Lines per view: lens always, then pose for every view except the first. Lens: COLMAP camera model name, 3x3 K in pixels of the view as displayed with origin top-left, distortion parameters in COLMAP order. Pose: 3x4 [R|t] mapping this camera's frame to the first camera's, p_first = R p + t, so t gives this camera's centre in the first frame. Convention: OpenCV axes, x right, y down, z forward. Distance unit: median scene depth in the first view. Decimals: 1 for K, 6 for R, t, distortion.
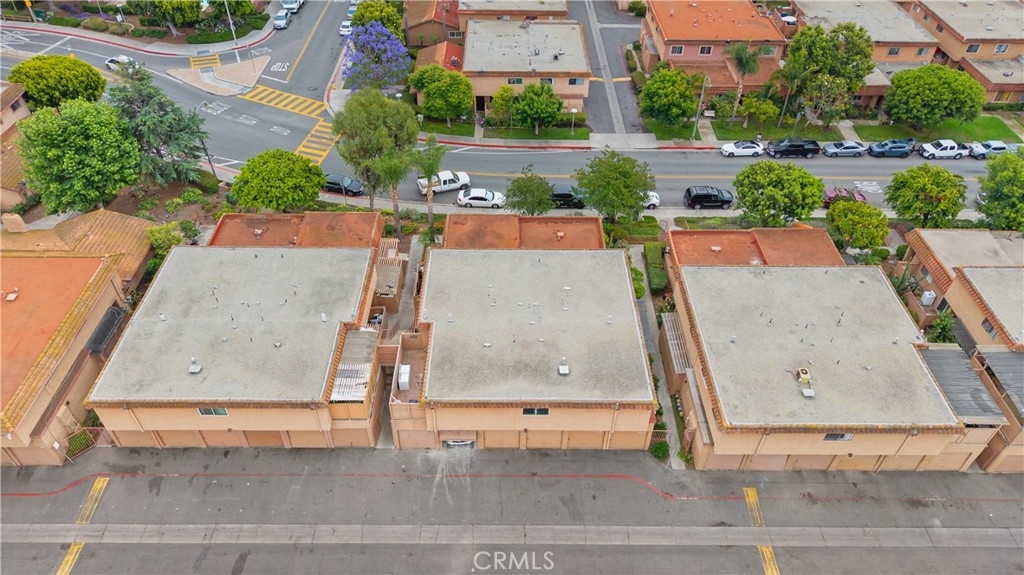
lens RADIAL K [[686.6, 0, 509.5], [0, 686.6, 290.6], [0, 0, 1]] dist [0.012189, -0.012458]
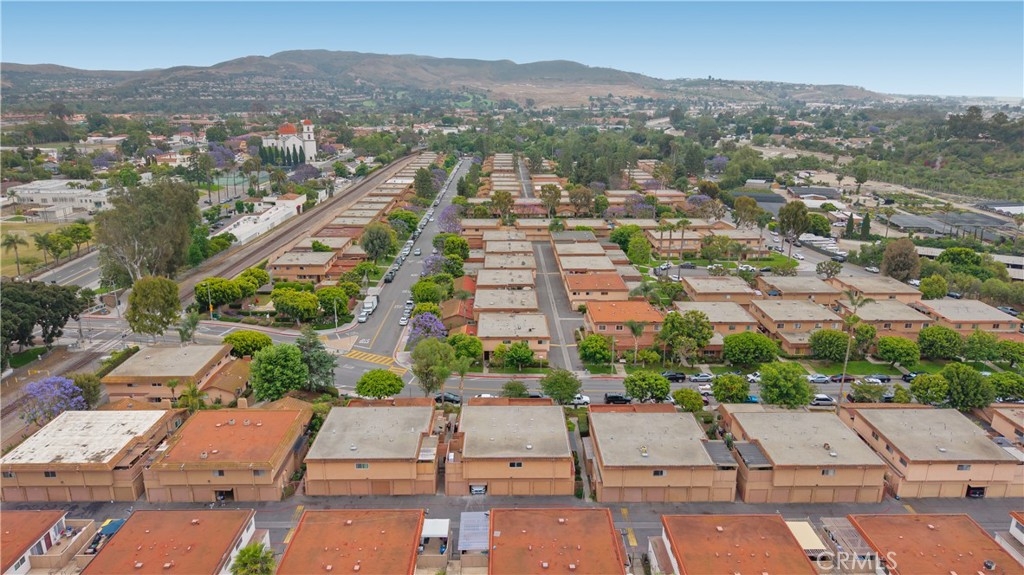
lens RADIAL K [[686.6, 0, 512.8], [0, 686.6, 286.3], [0, 0, 1]] dist [0.012189, -0.012458]
pose [[0.999904, -0.010616, 0.008908, 0.009451], [0.013477, 0.894659, -0.446547, 0.357158], [-0.003229, 0.446624, 0.894716, -0.640224]]
